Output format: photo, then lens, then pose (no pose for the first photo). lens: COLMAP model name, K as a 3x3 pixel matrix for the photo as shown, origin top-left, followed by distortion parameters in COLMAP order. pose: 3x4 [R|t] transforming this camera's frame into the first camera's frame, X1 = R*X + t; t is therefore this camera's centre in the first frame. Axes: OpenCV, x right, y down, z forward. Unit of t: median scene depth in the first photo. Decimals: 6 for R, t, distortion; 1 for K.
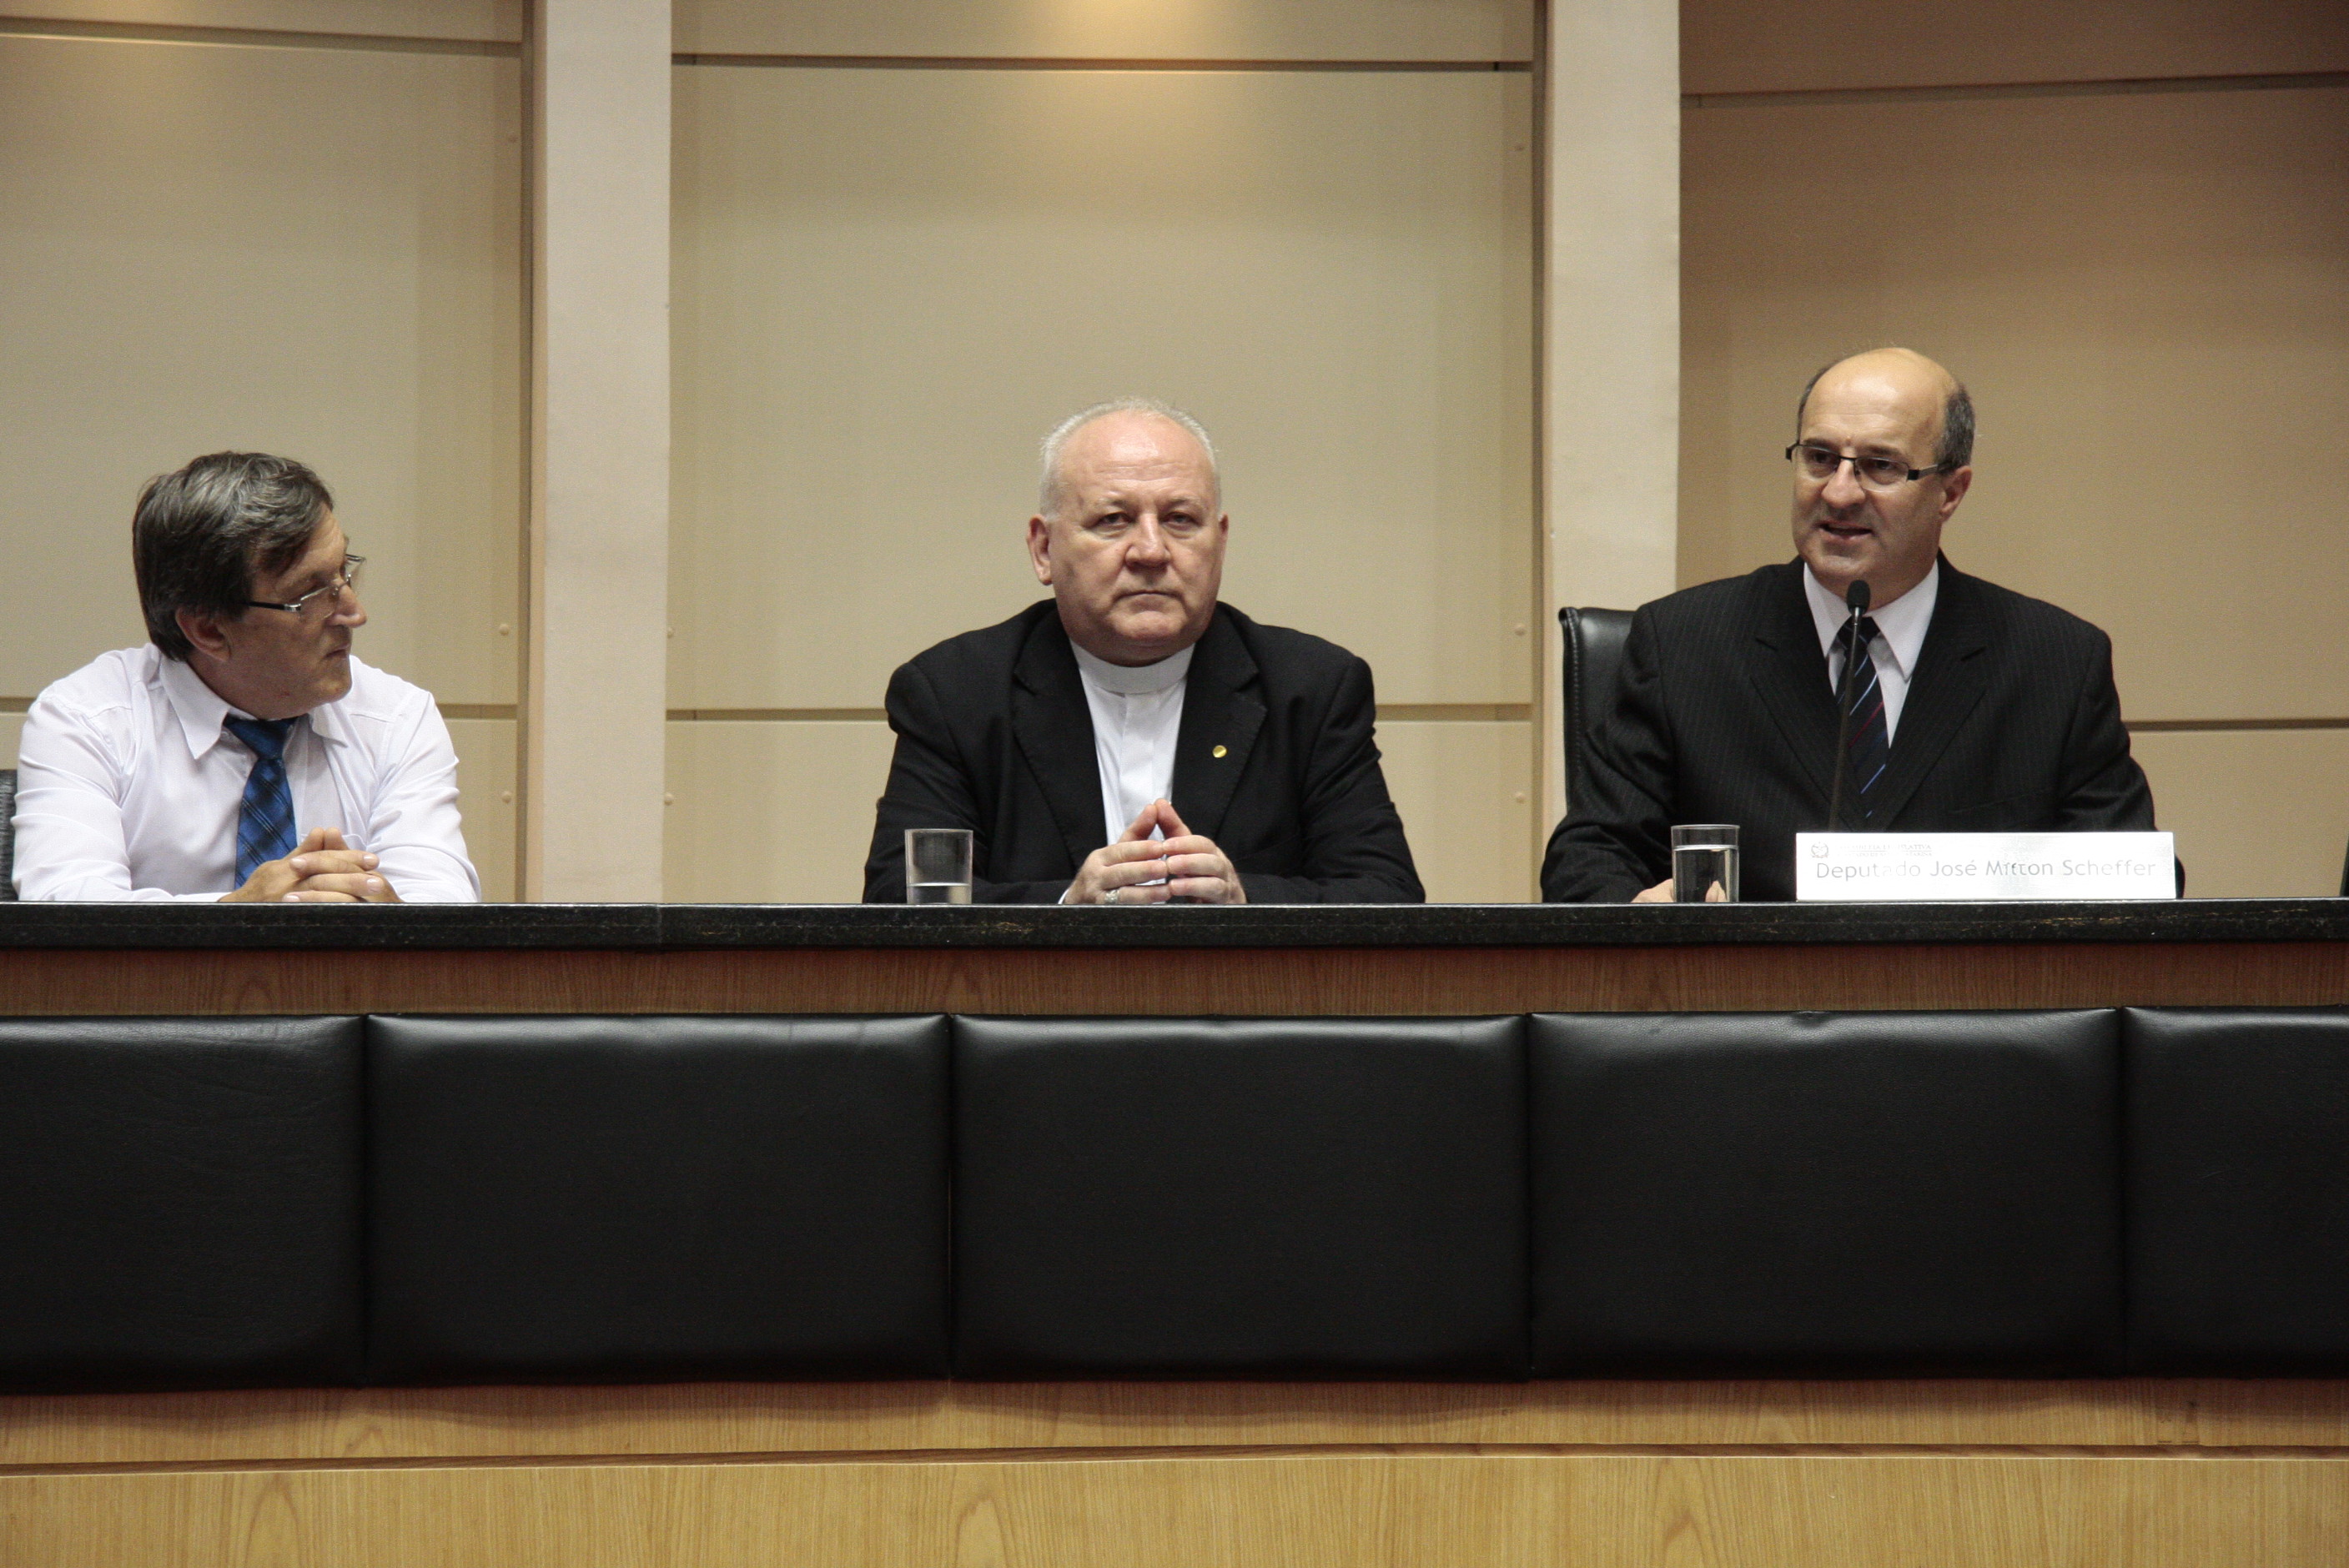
lens RADIAL K [[7883.2, 0, 1174.5], [0, 7883.2, 784.0], [0, 0, 1]] dist [0.543745, 0.725755]
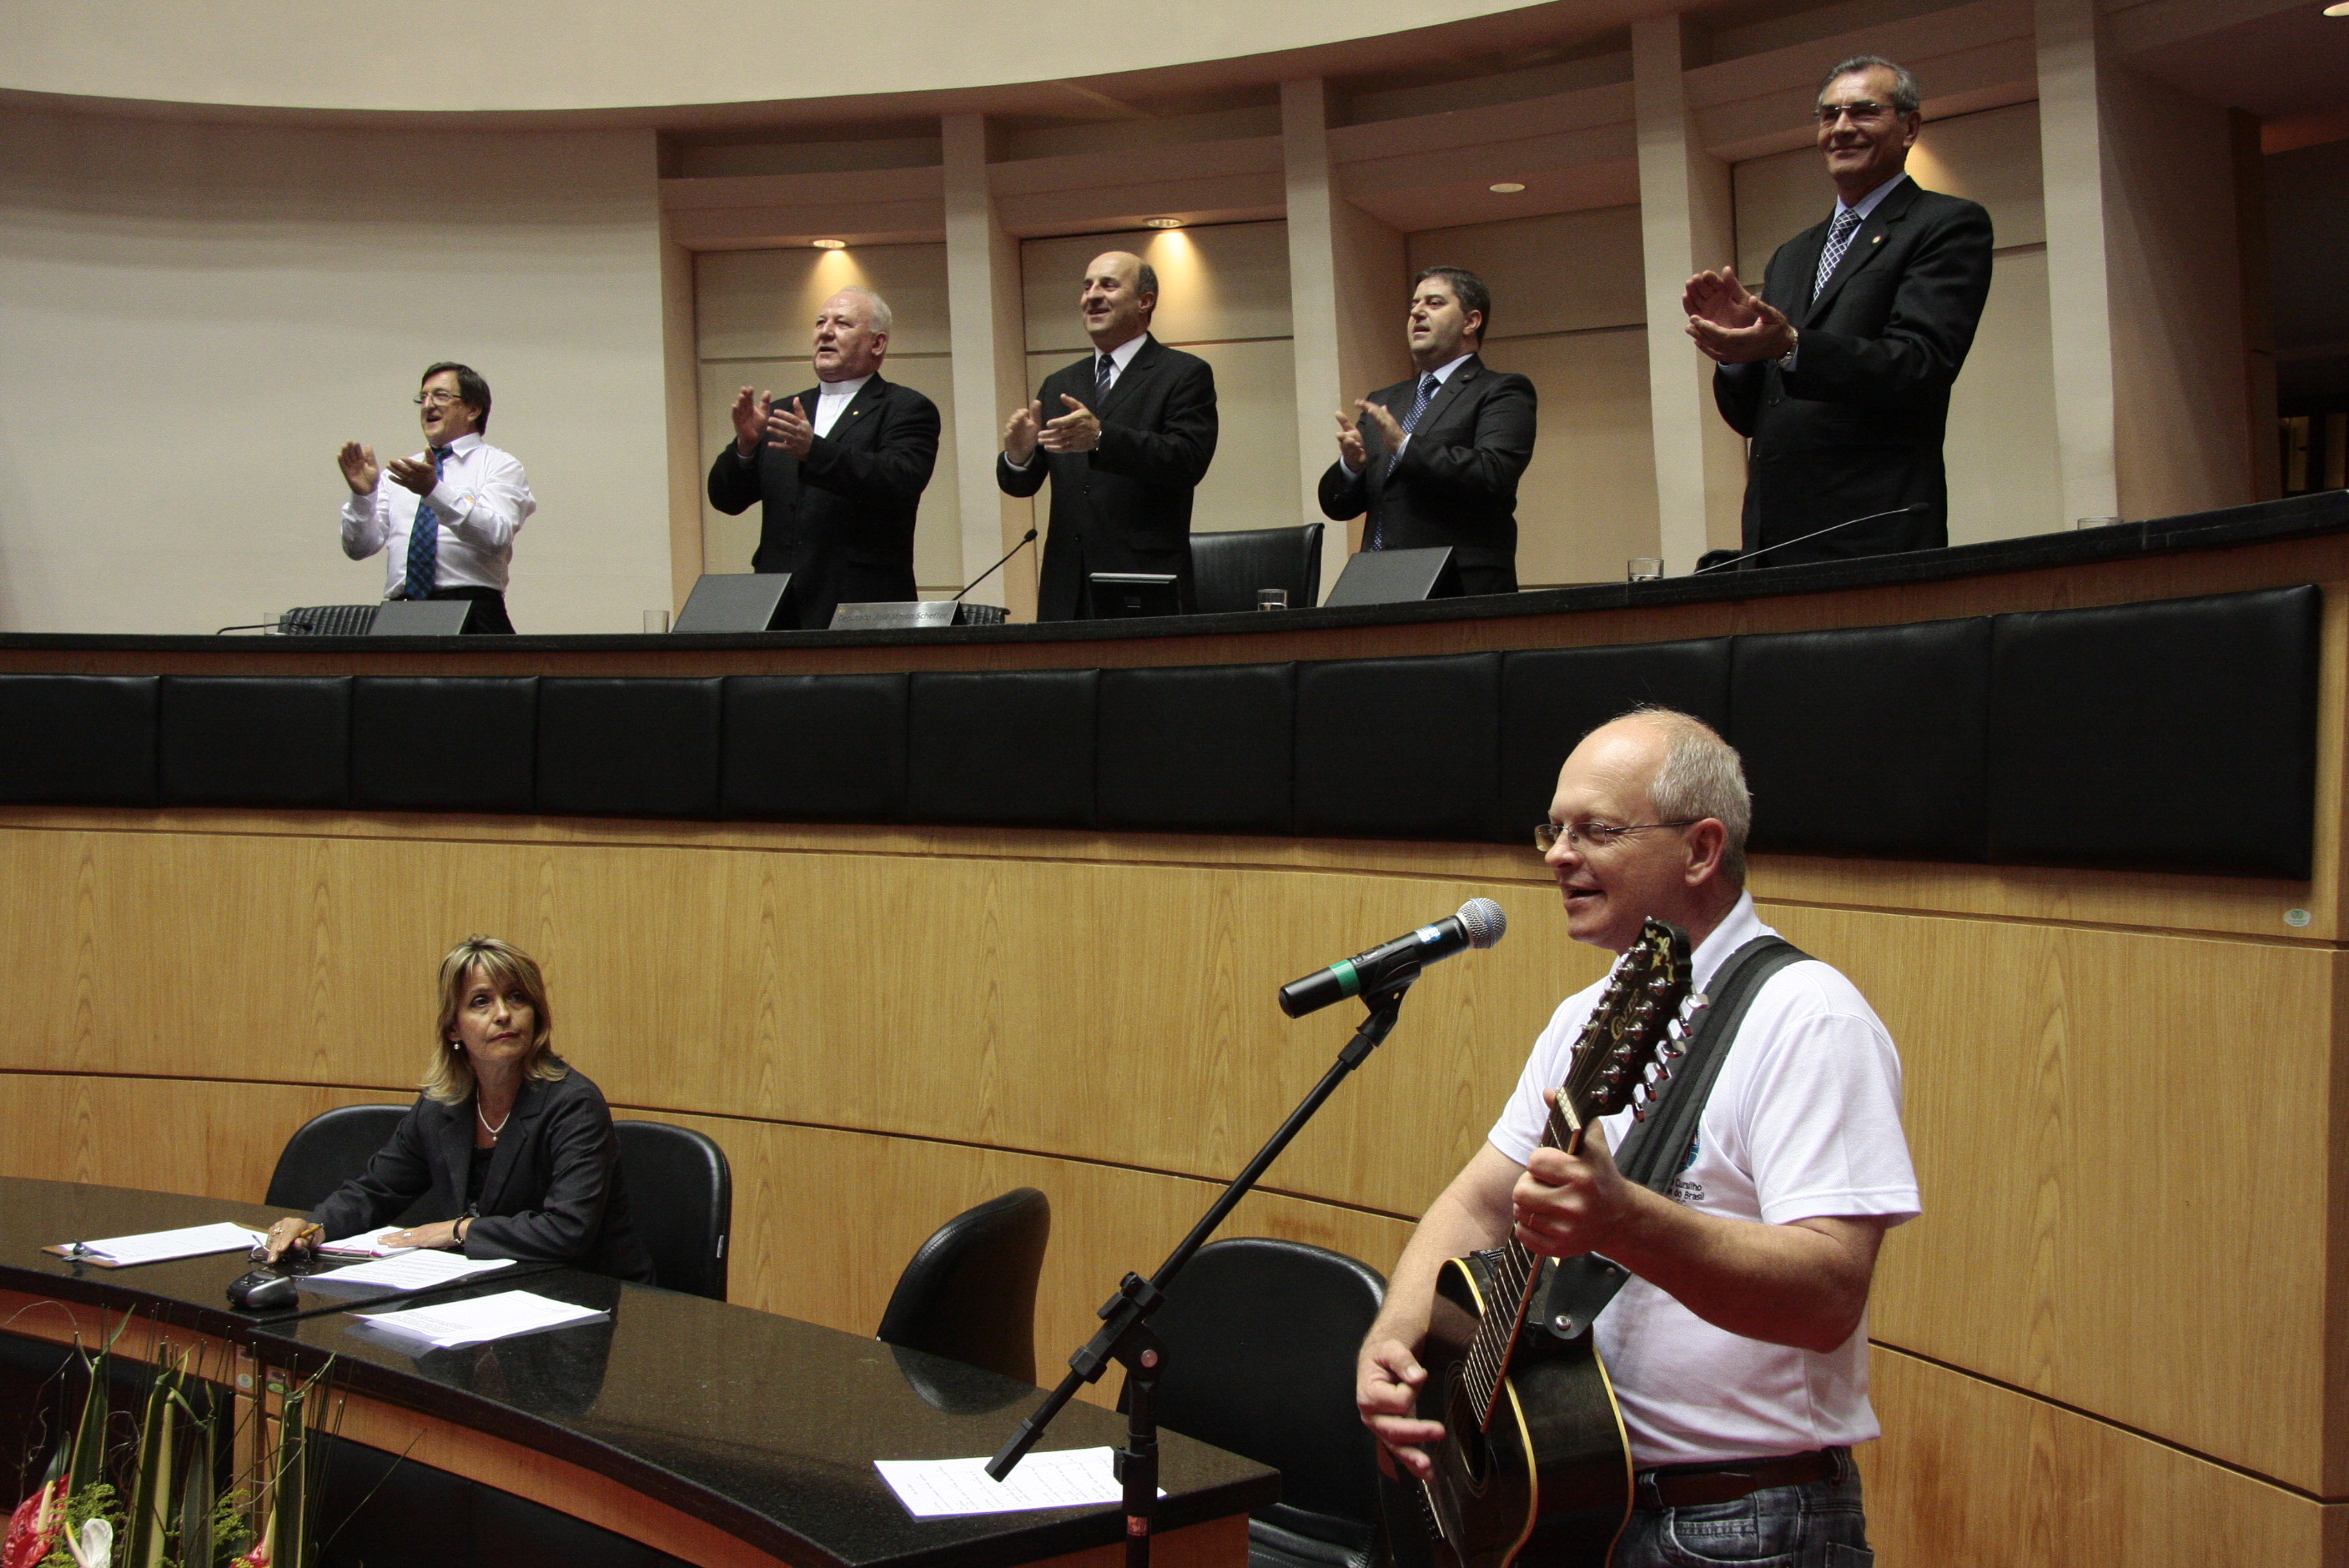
lens RADIAL K [[2313.4, 0, 1174.5], [0, 2313.4, 784.0], [0, 0, 1]] dist [-0.017735, 0.001253]
pose [[0.888110, 0.020018, -0.459194, 0.513835], [0.004337, 0.998642, 0.051922, 0.025670], [0.459610, -0.048104, 0.886817, 0.411237]]
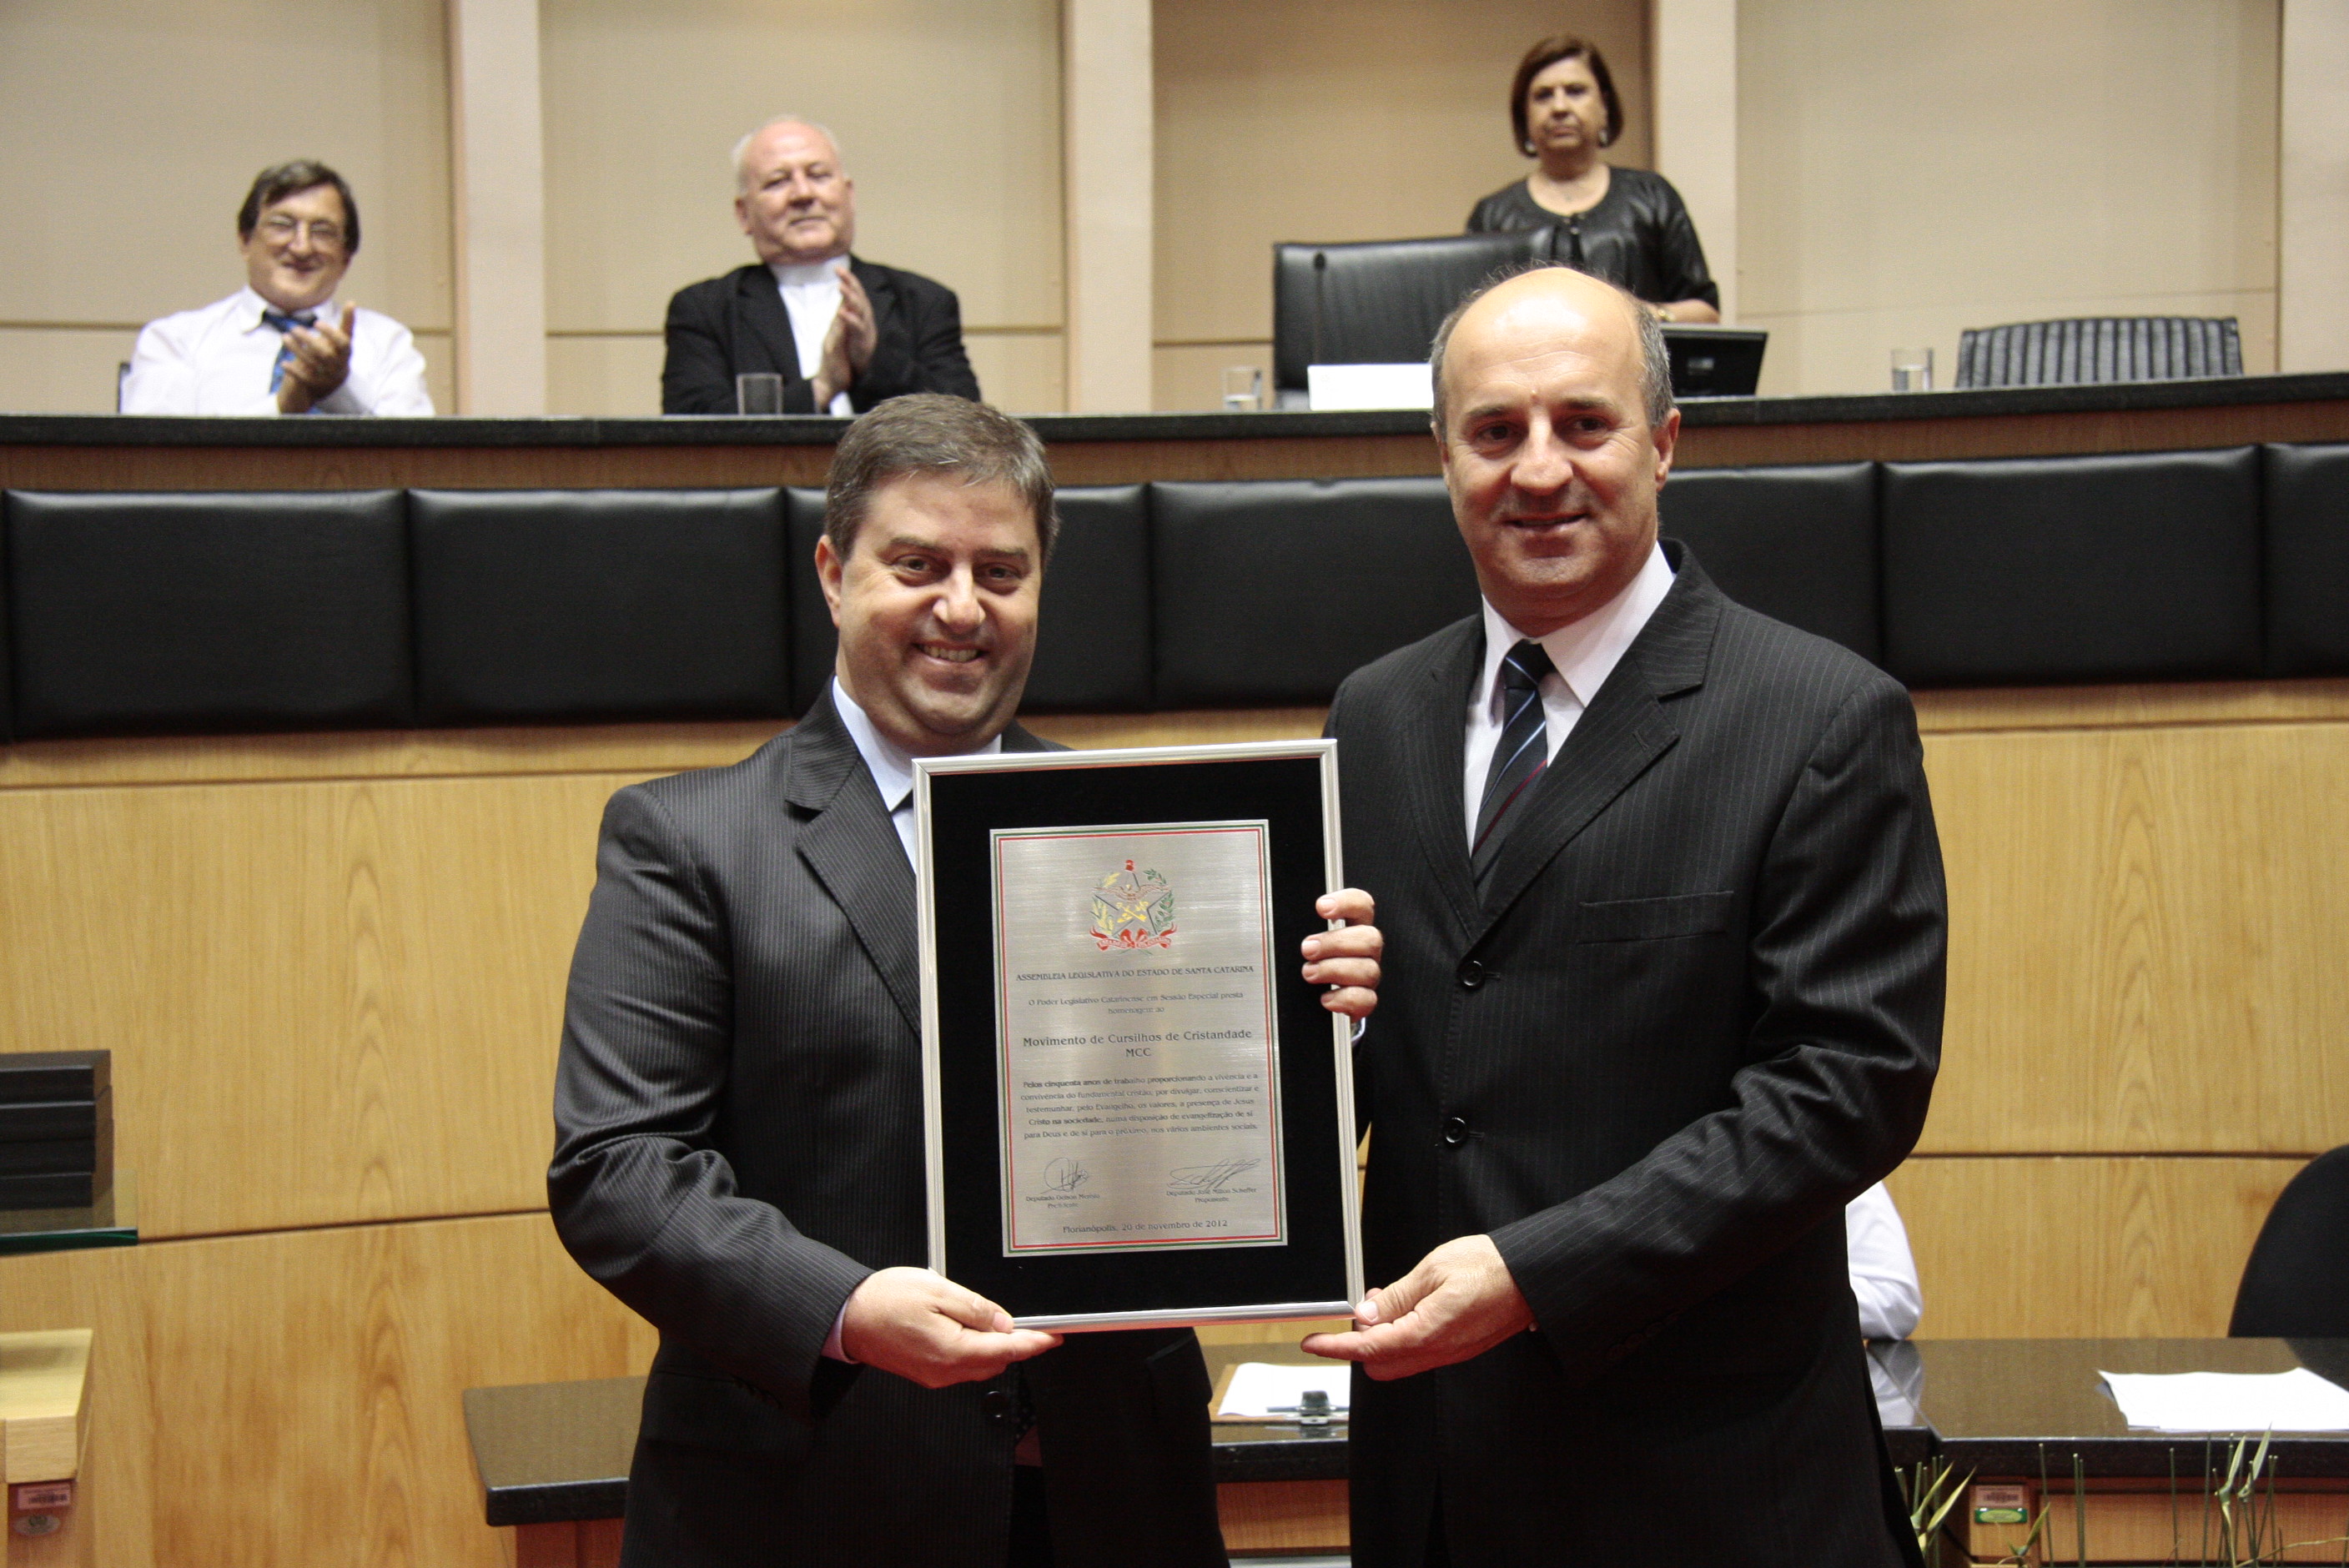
lens RADIAL K [[3967.0, 0, 1164.6], [0, 3967.0, 819.3], [0, 0, 1]] dist [0.169401, 0.303446]
pose [[0.993614, -0.023704, 0.110312, -0.042051], [0.012983, 0.995209, 0.096908, 0.019123], [-0.112081, -0.094857, 0.989161, 0.203296]]
